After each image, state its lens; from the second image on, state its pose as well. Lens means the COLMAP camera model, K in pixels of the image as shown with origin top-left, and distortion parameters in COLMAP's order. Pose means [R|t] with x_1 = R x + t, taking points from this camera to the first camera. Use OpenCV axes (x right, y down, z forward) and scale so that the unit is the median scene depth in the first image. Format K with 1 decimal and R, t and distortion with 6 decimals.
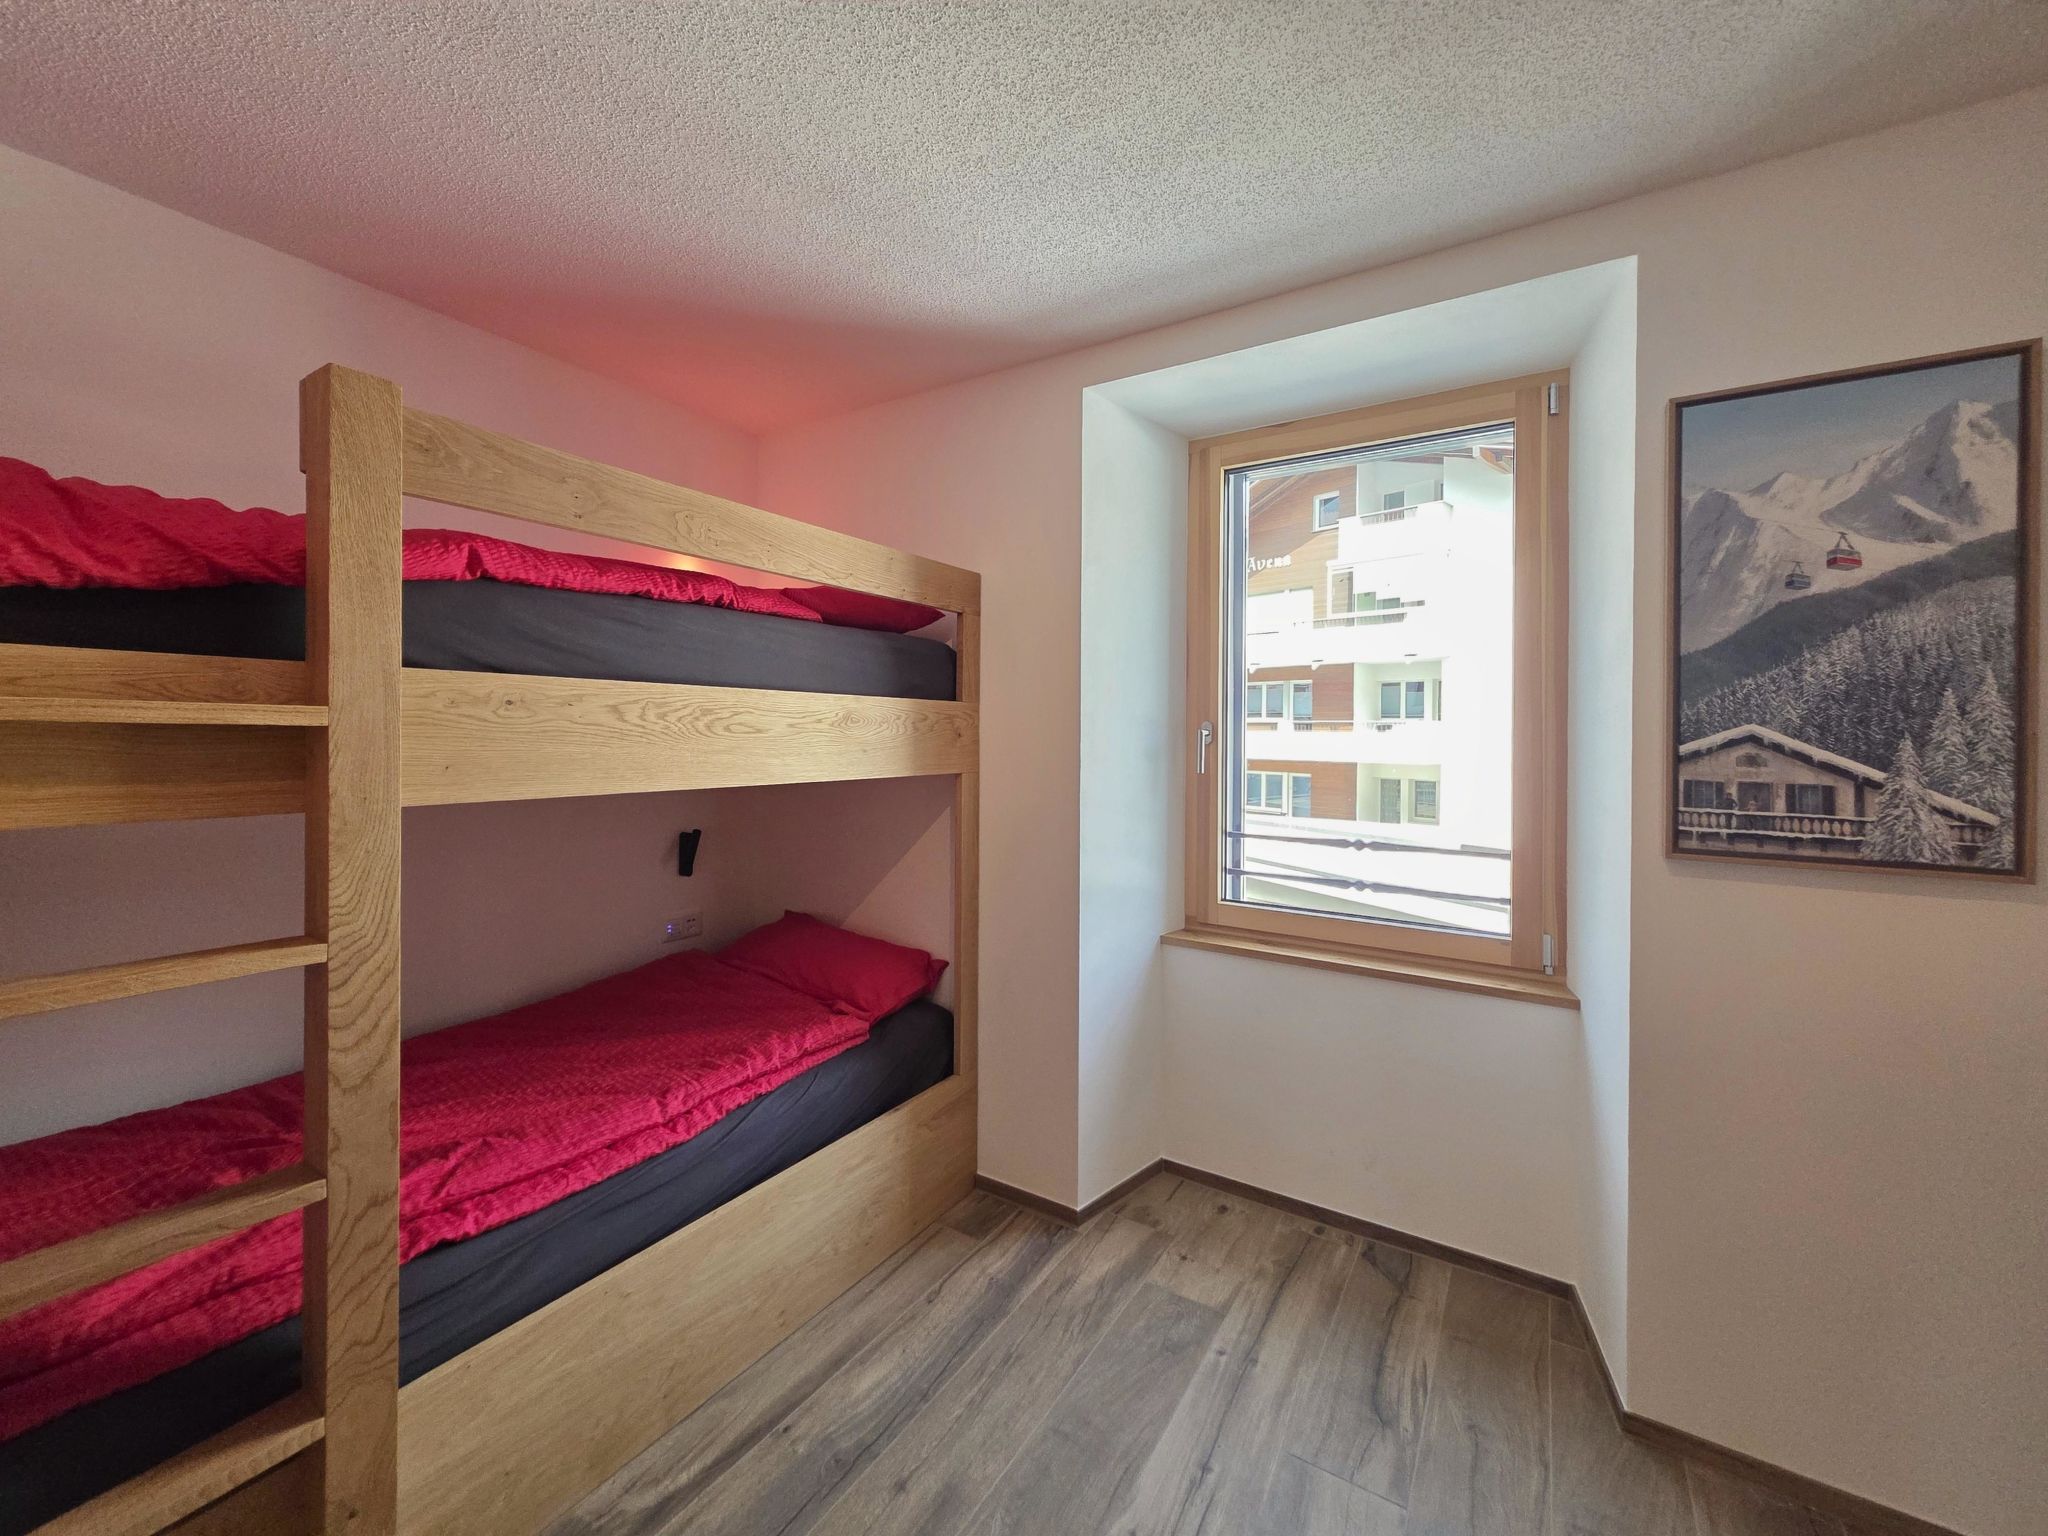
lens RADIAL K [[801.7, 0, 1013.5], [0, 801.7, 762.6], [0, 0, 1]] dist [0.000642, 0.000292]
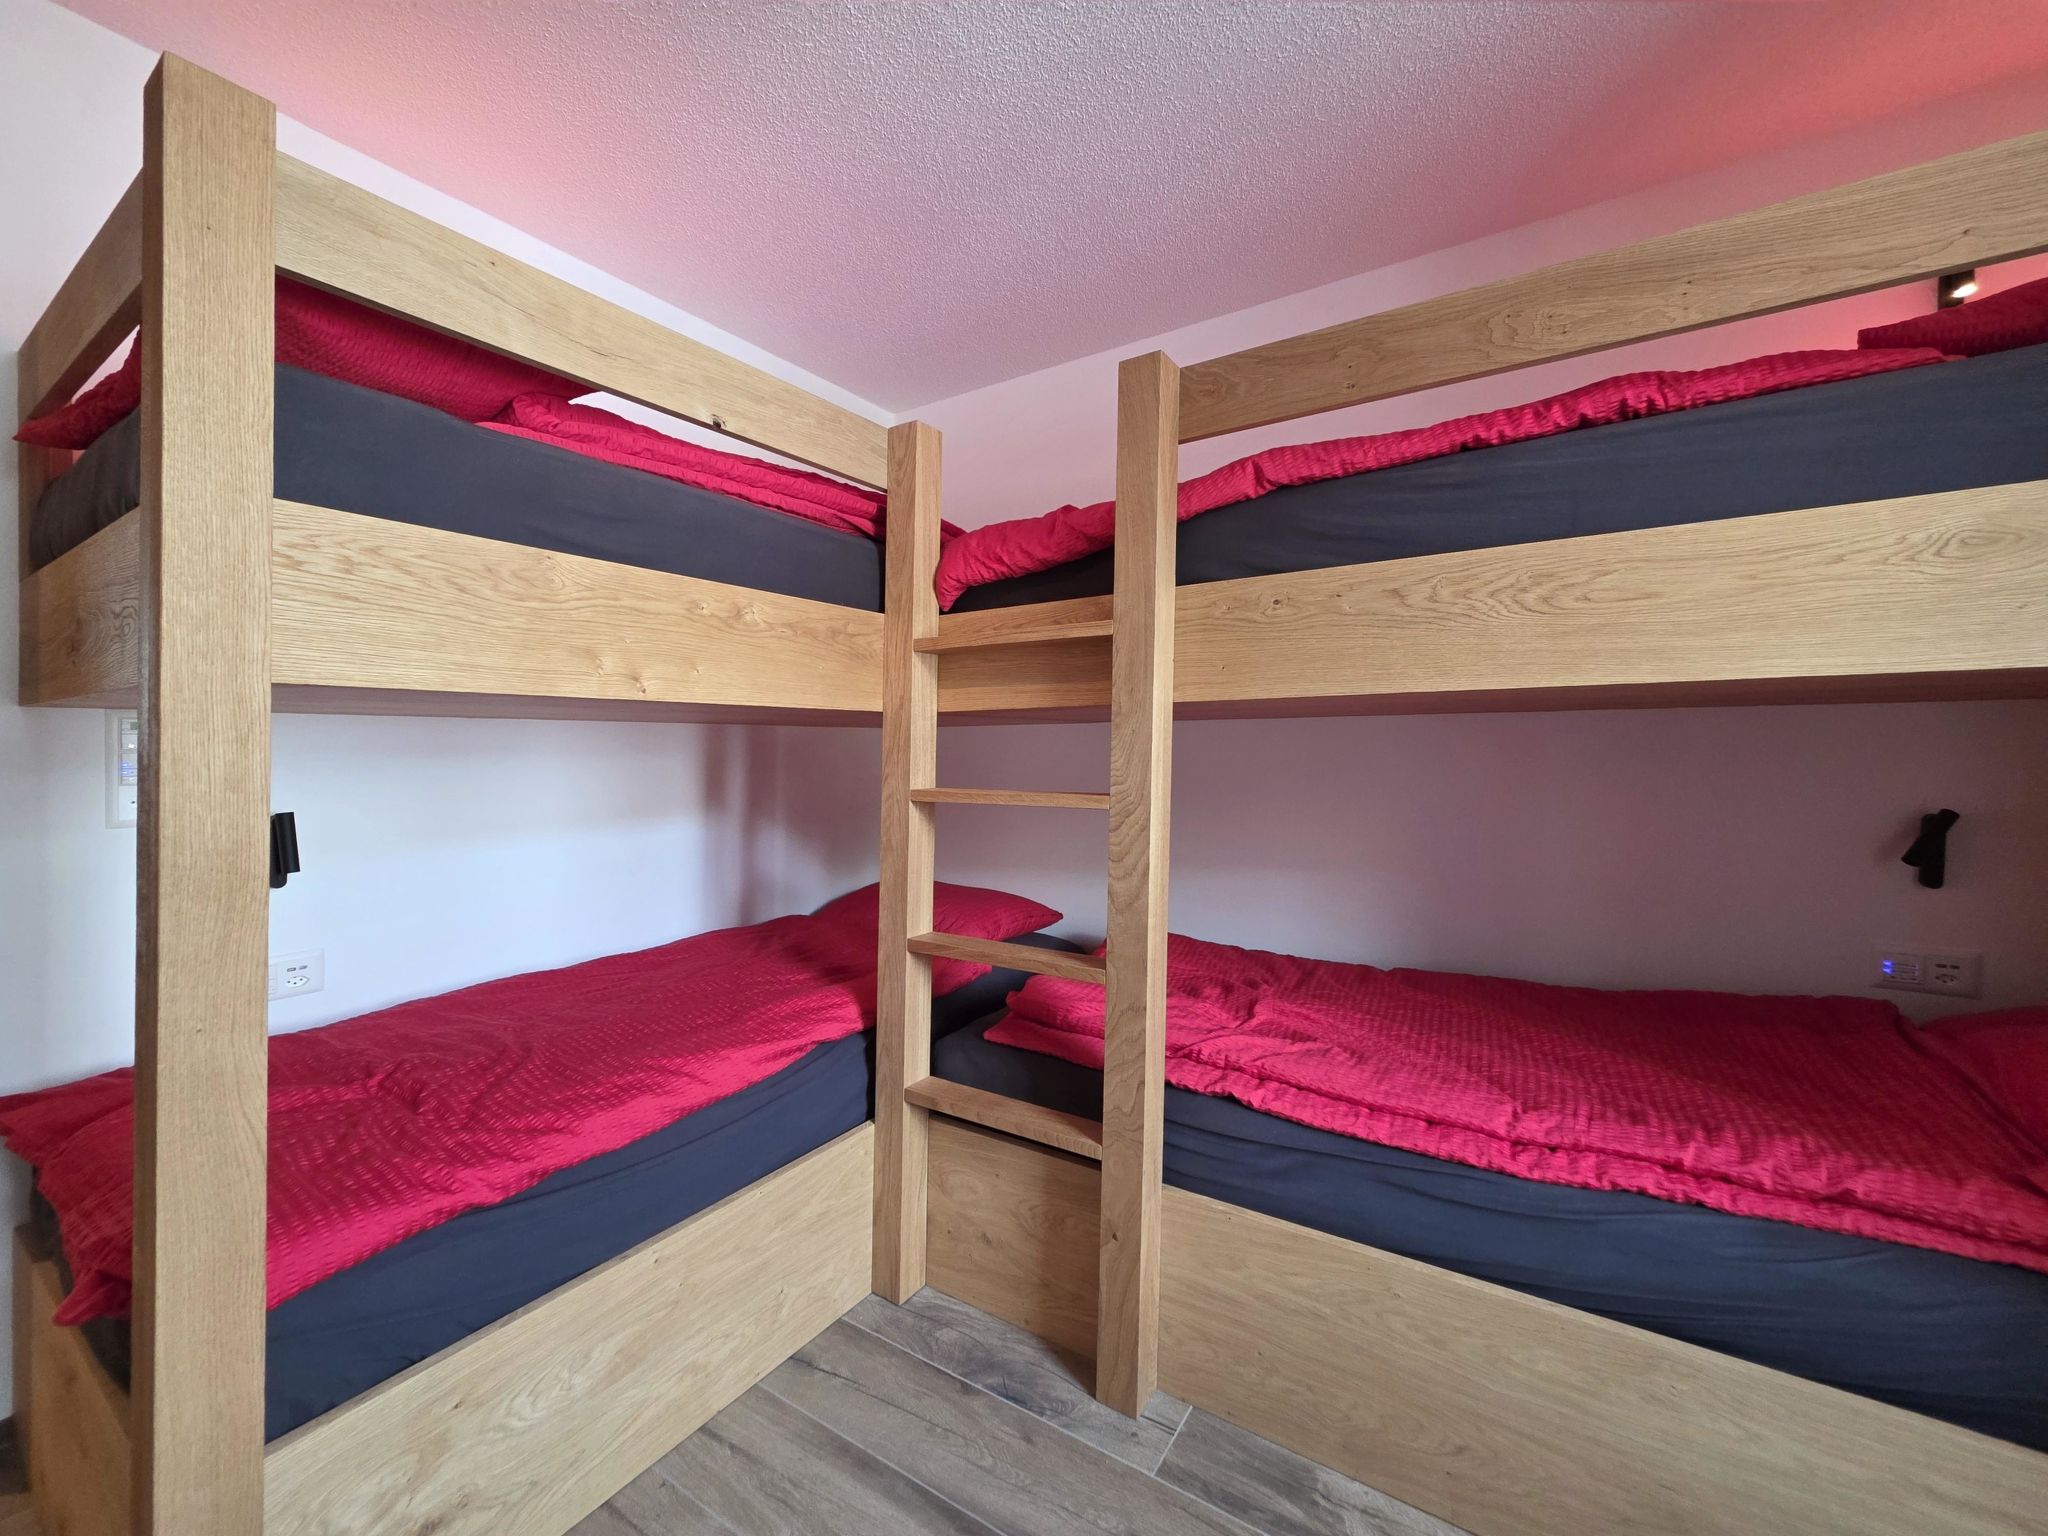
lens RADIAL K [[801.7, 0, 1013.5], [0, 801.7, 762.6], [0, 0, 1]] dist [0.000642, 0.000292]
pose [[0.015190, 0.011258, -0.999821, 0.325744], [-0.025943, 0.999604, 0.010862, 0.106350], [0.999548, 0.025774, 0.015476, 0.549584]]
